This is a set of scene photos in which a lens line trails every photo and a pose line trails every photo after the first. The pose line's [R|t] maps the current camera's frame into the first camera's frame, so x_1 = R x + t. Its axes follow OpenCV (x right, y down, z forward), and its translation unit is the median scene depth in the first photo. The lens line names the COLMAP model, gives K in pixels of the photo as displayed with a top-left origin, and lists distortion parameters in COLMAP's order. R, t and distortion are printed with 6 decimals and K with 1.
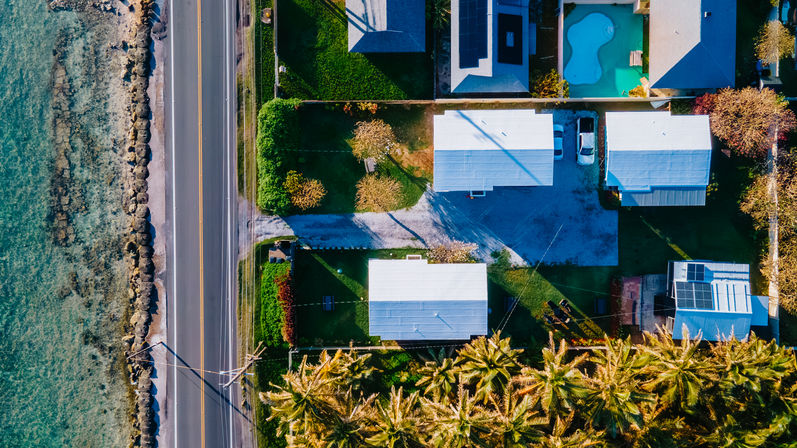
lens RADIAL K [[608.6, 0, 398.5], [0, 608.6, 224.0], [0, 0, 1]] dist [0.027810, 0.002318]
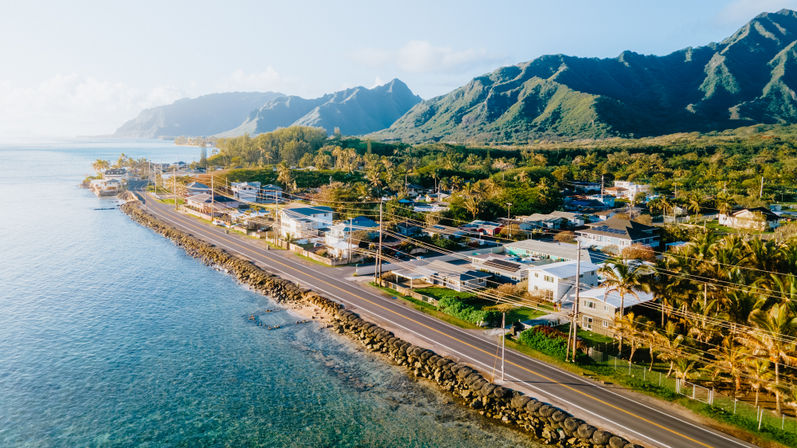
lens RADIAL K [[591.2, 0, 398.5], [0, 591.2, 224.0], [0, 0, 1]] dist [0.030315, -0.005093]
pose [[0.818154, -0.107992, 0.564766, -1.108919], [0.574499, 0.112582, -0.810726, 0.905737], [0.023970, 0.987757, 0.154151, 0.605961]]
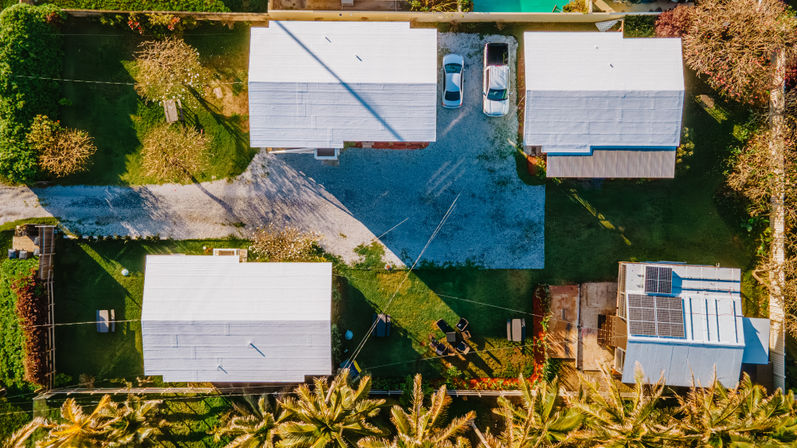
lens RADIAL K [[591.2, 0, 398.5], [0, 591.2, 224.0], [0, 0, 1]] dist [0.030315, -0.005093]
pose [[0.999857, 0.013061, 0.010735, 0.198334], [-0.012986, 0.999890, -0.007107, 0.026817], [-0.010827, 0.006966, 0.999917, 0.365608]]
